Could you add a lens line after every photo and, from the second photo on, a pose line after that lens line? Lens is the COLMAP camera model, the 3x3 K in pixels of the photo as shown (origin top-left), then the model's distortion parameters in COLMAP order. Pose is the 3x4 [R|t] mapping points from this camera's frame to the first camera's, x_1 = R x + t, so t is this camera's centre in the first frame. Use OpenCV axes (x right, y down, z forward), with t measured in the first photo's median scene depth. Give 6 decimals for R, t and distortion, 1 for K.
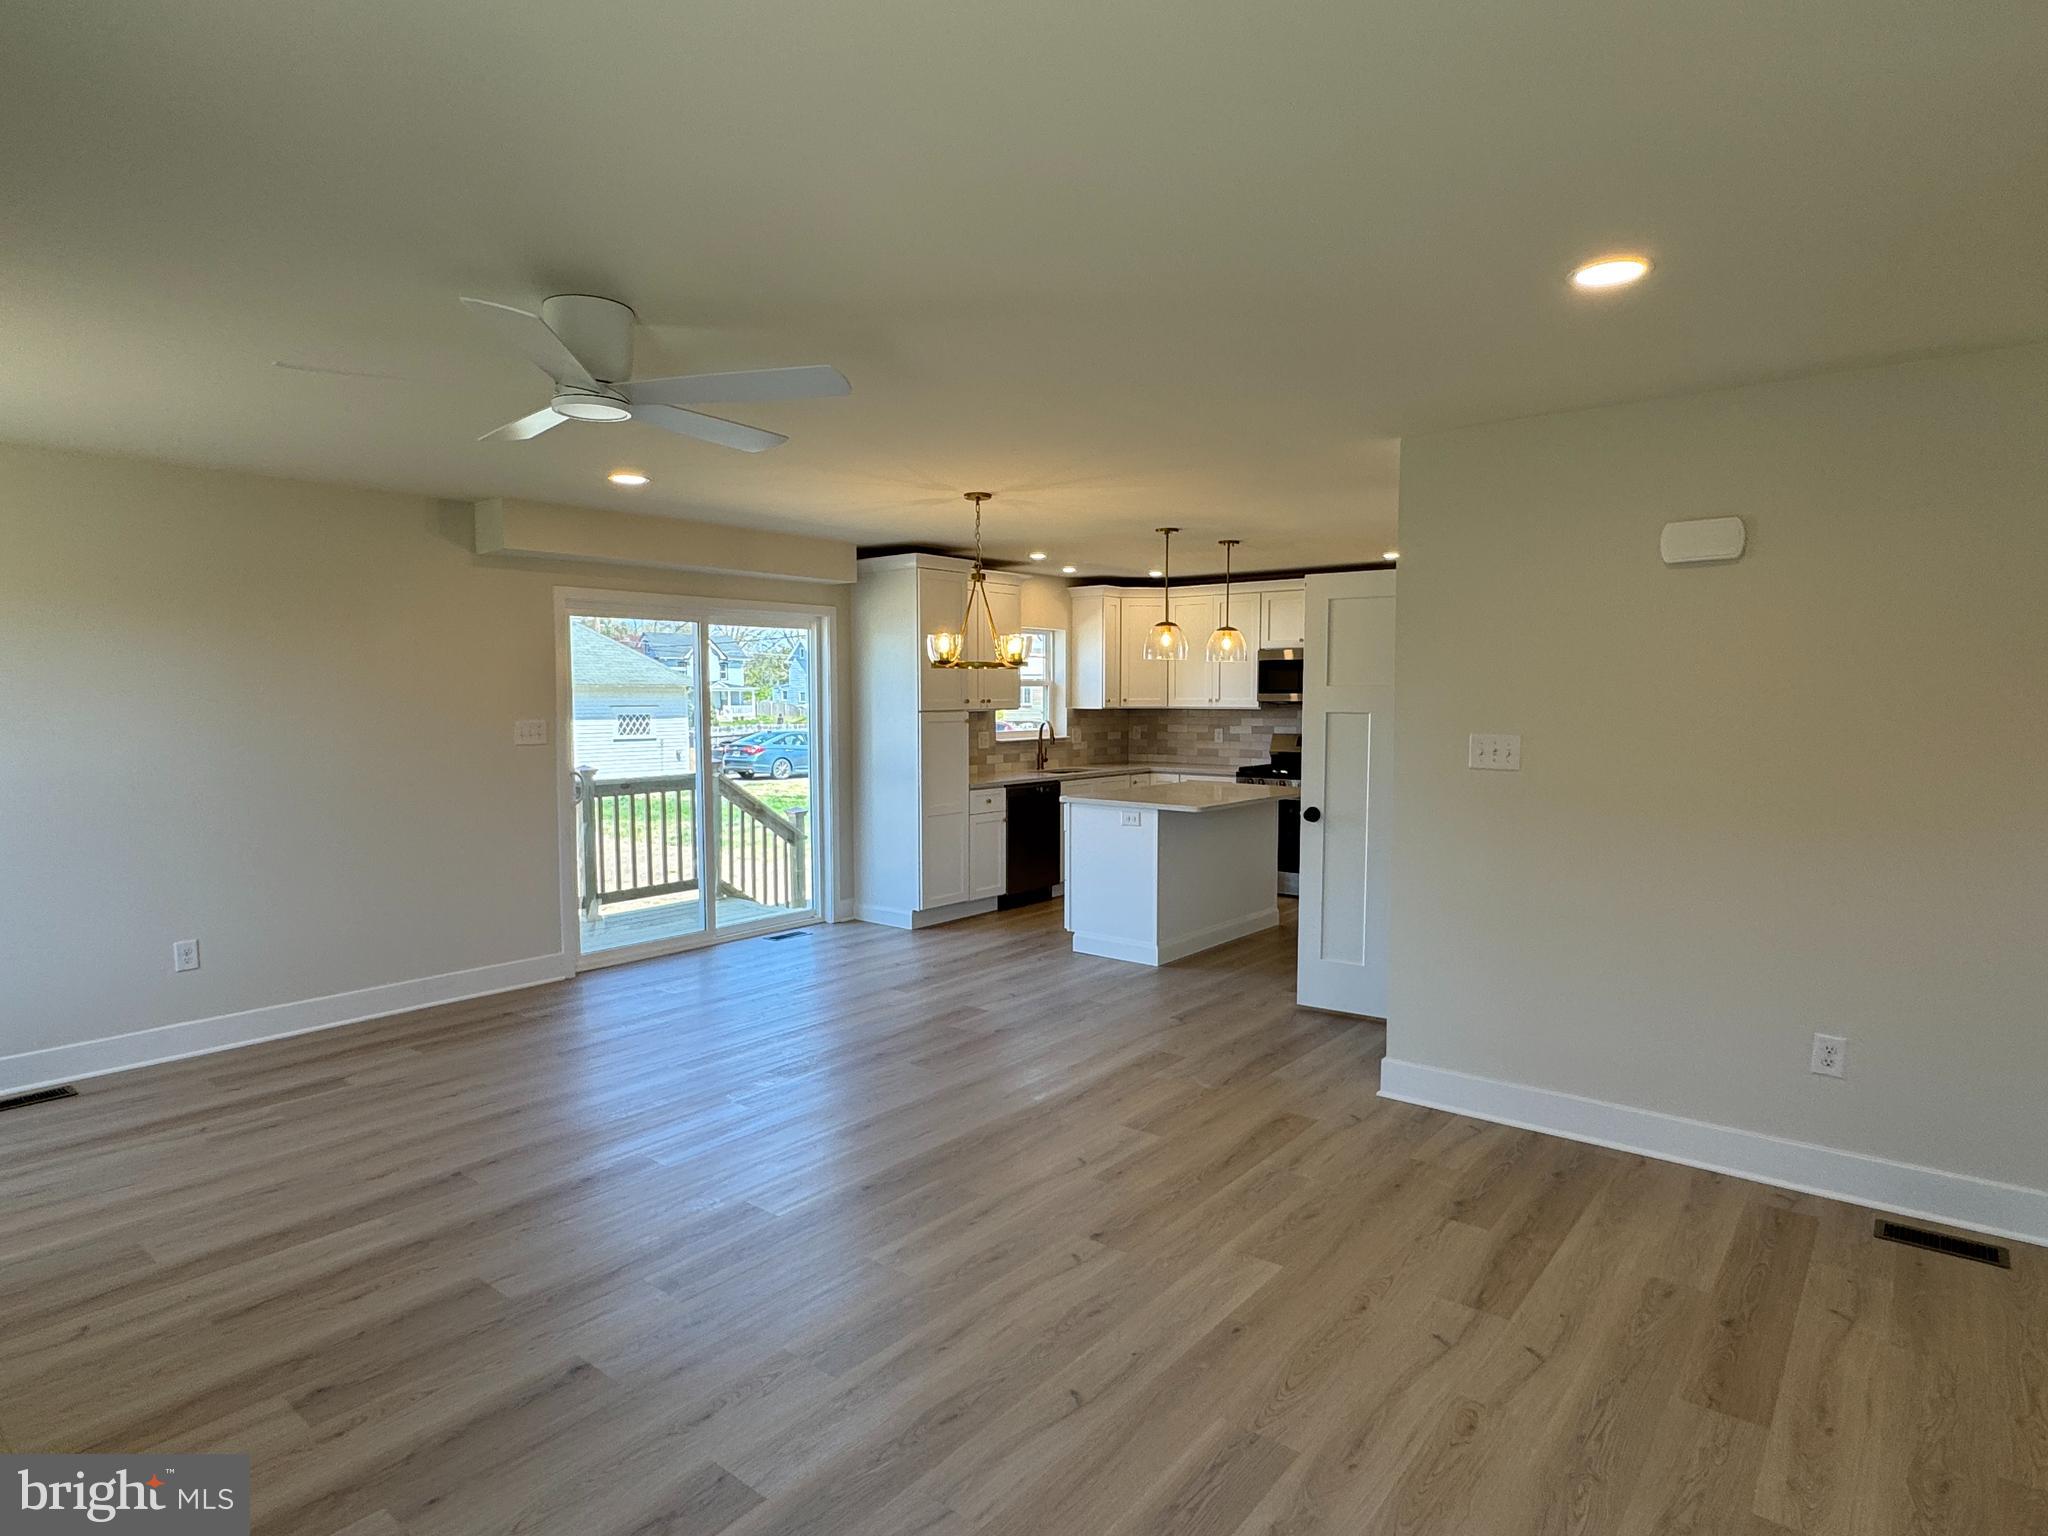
lens RADIAL K [[1140.5, 0, 1024.0], [0, 1140.5, 768.0], [0, 0, 1]] dist [-0.000693, 0.000291]
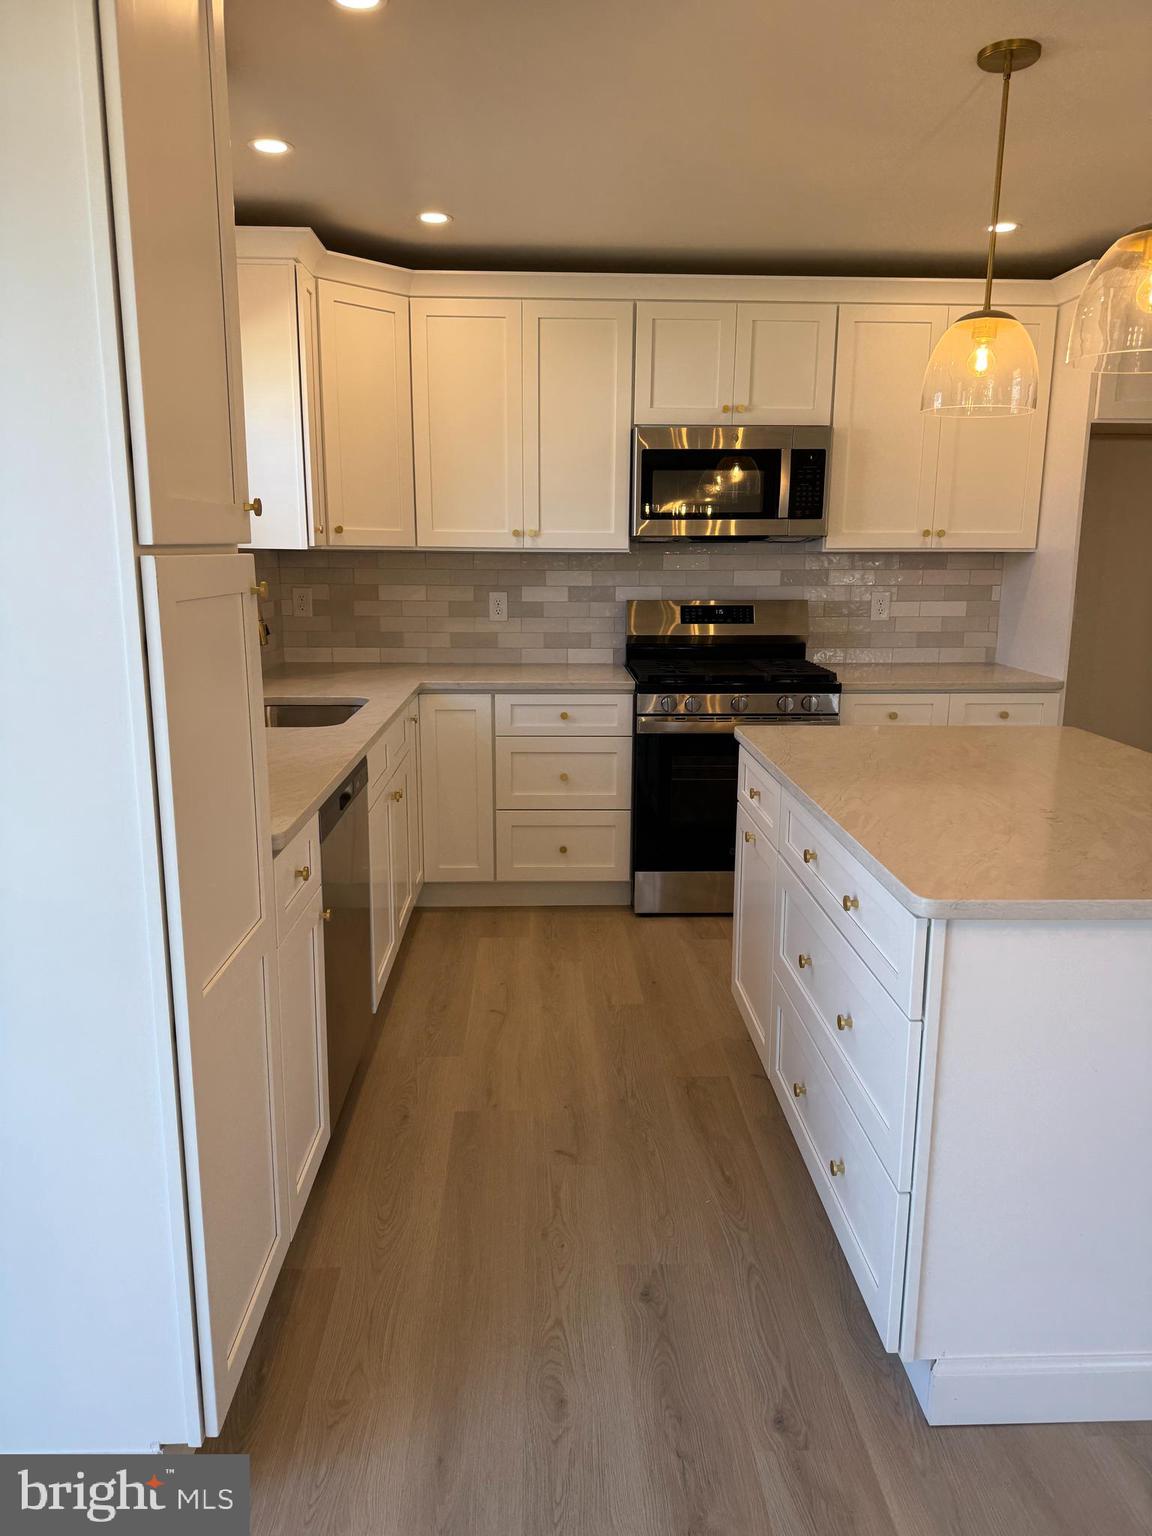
lens RADIAL K [[1070.8, 0, 576.0], [0, 1070.8, 768.0], [0, 0, 1]] dist [0.163083, -0.249785]
pose [[0.754127, -0.127904, 0.644153, -0.129506], [0.036746, 0.987532, 0.153067, -0.031202], [-0.655699, -0.091762, 0.749425, 0.651359]]
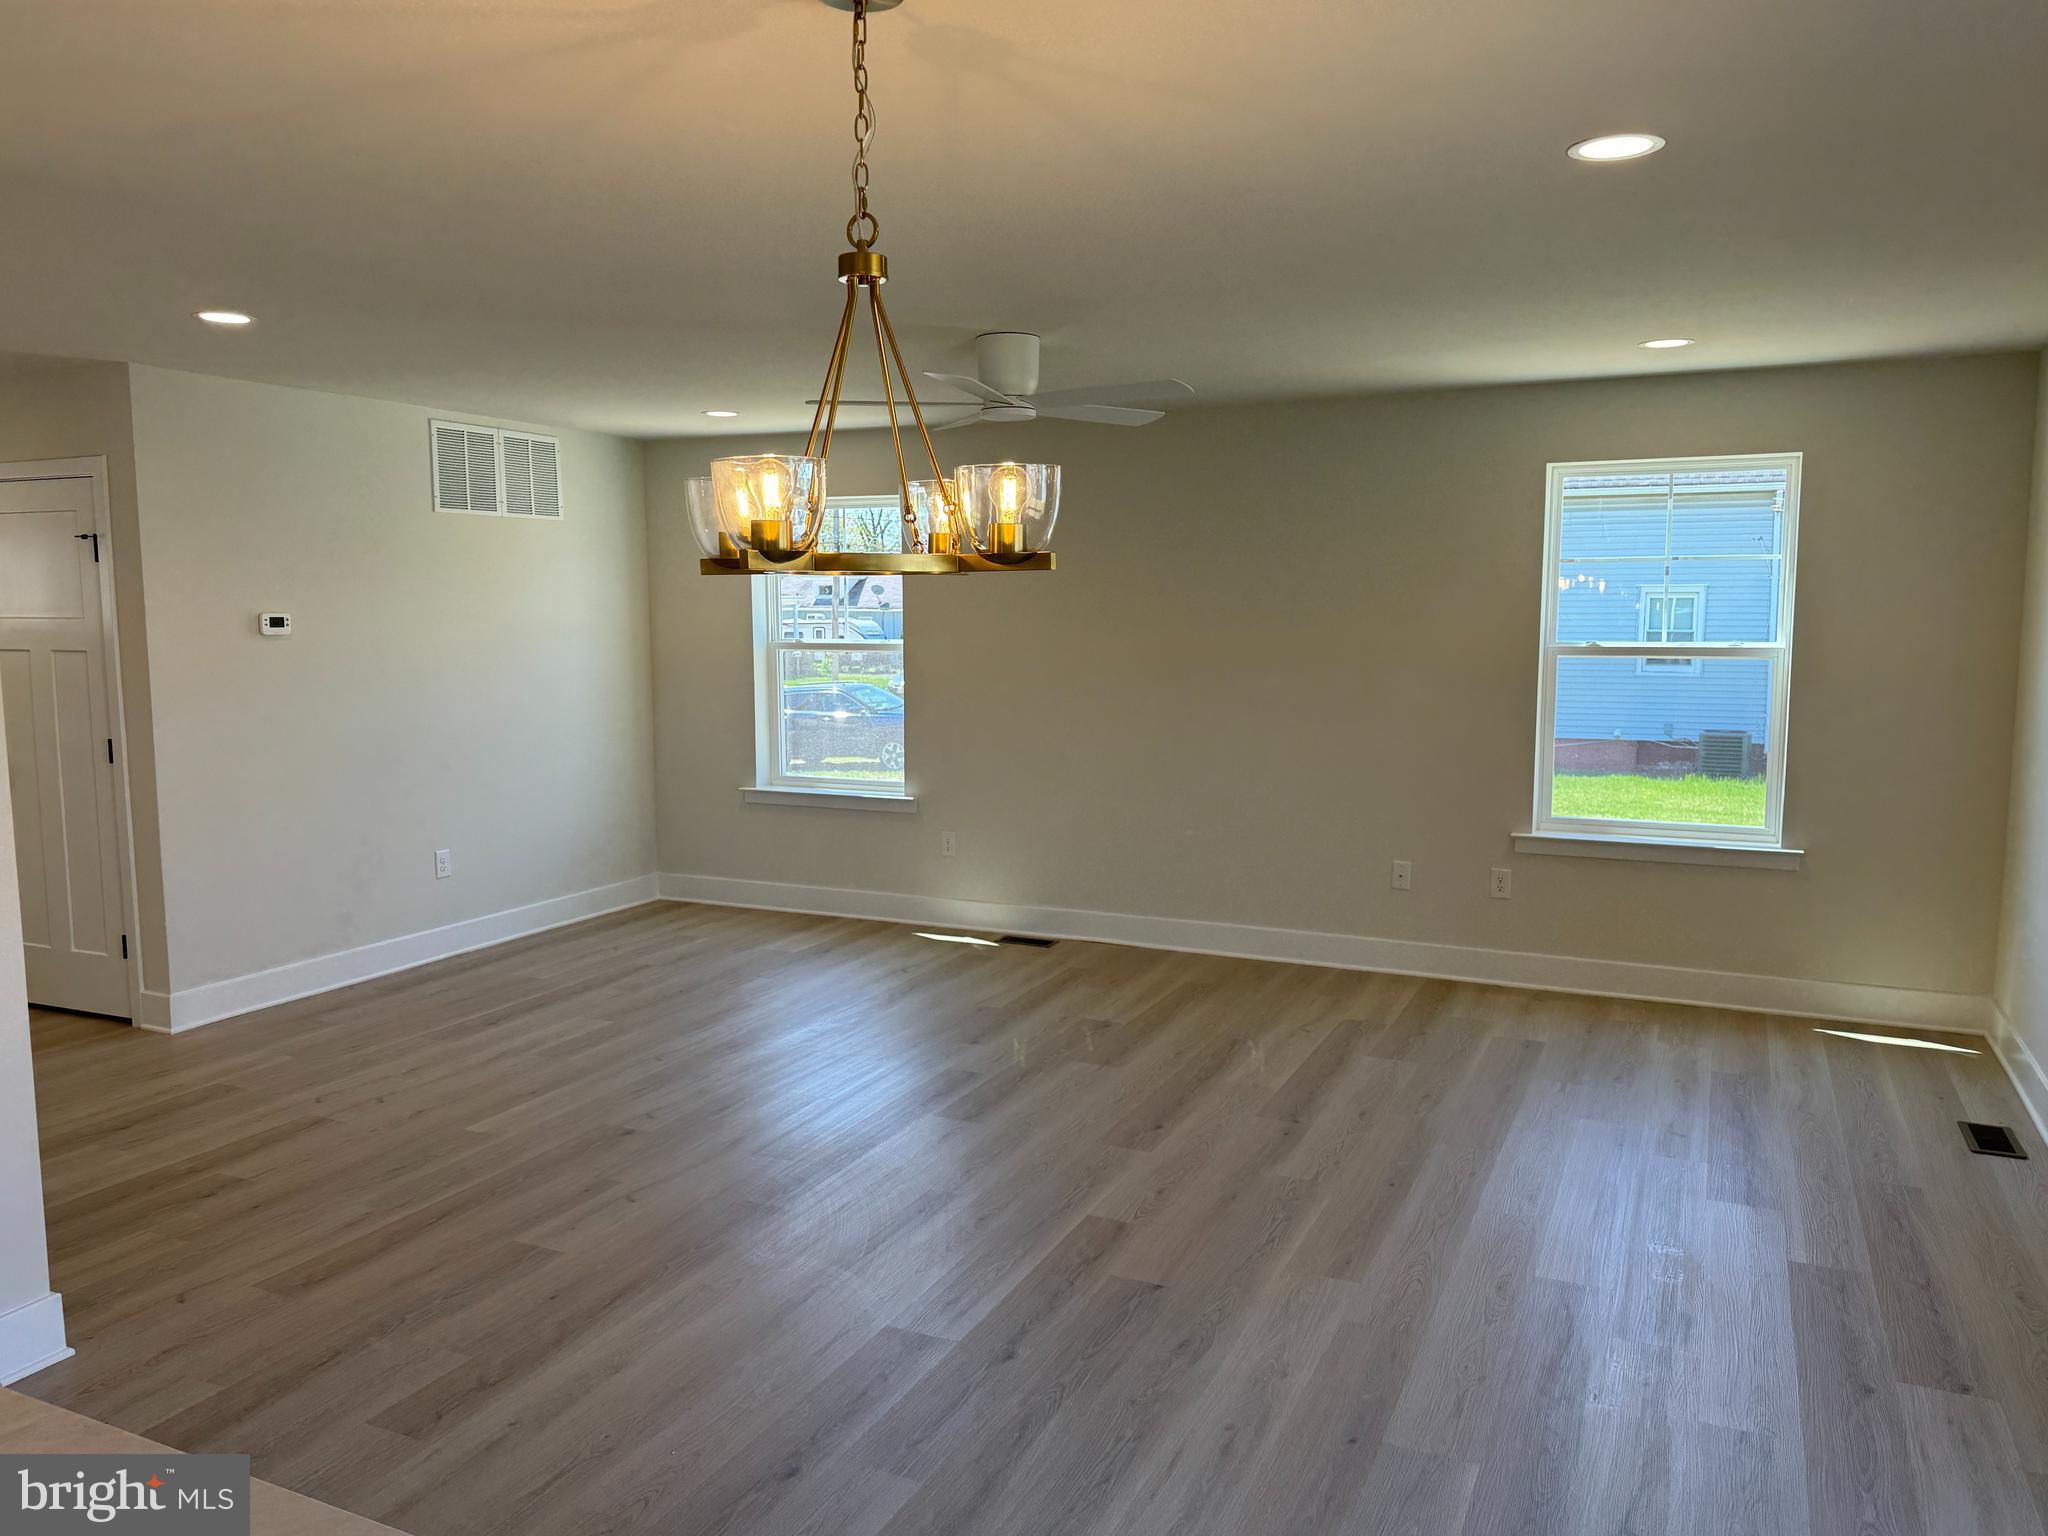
lens RADIAL K [[1486.8, 0, 1024.0], [0, 1486.8, 768.0], [0, 0, 1]] dist [0.025797, -0.002538]
pose [[-0.970416, 0.033154, -0.239153, 0.009966], [-0.009096, 0.984804, 0.173433, -0.063760], [0.241269, 0.170478, -0.955367, 0.853506]]
